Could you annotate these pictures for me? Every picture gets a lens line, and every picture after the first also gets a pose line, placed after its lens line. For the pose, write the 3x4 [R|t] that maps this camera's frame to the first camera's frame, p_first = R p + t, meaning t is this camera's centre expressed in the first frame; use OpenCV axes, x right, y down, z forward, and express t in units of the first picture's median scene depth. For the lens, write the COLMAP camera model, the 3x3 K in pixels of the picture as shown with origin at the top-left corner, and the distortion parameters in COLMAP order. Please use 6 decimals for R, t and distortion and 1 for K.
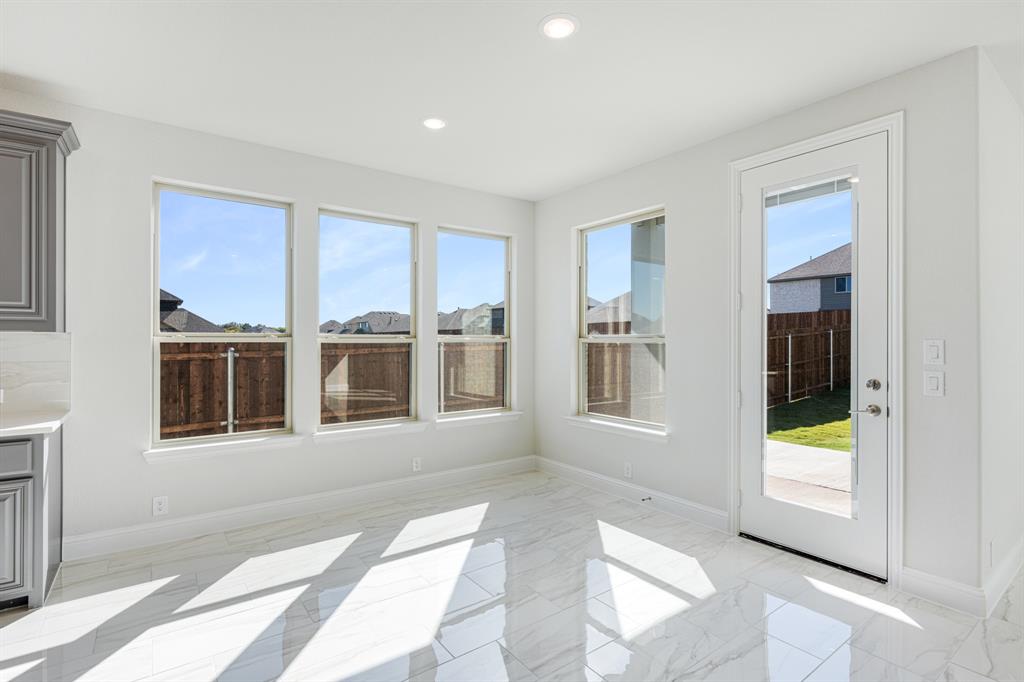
lens RADIAL K [[483.9, 0, 506.2], [0, 483.9, 336.2], [0, 0, 1]] dist [0.003887, -0.000607]
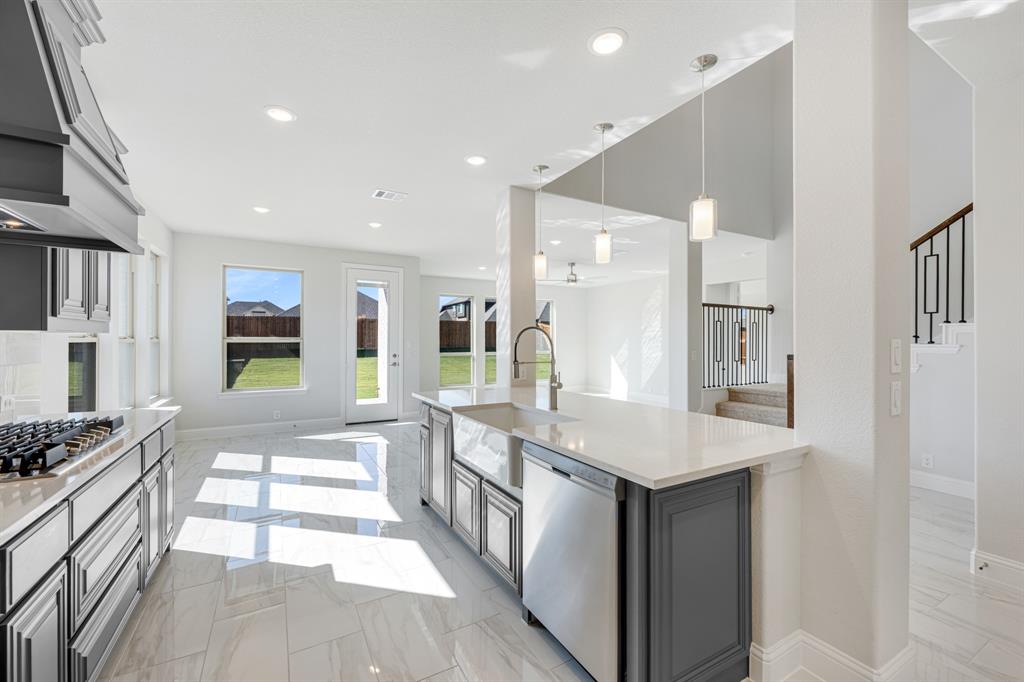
lens RADIAL K [[417.5, 0, 513.7], [0, 417.5, 339.3], [0, 0, 1]] dist [-0.003253, -0.000317]
pose [[0.108795, 0.005286, 0.994050, -1.005602], [-0.010293, 0.999938, -0.004191, 0.000793], [-0.994011, -0.009776, 0.108843, -0.008479]]
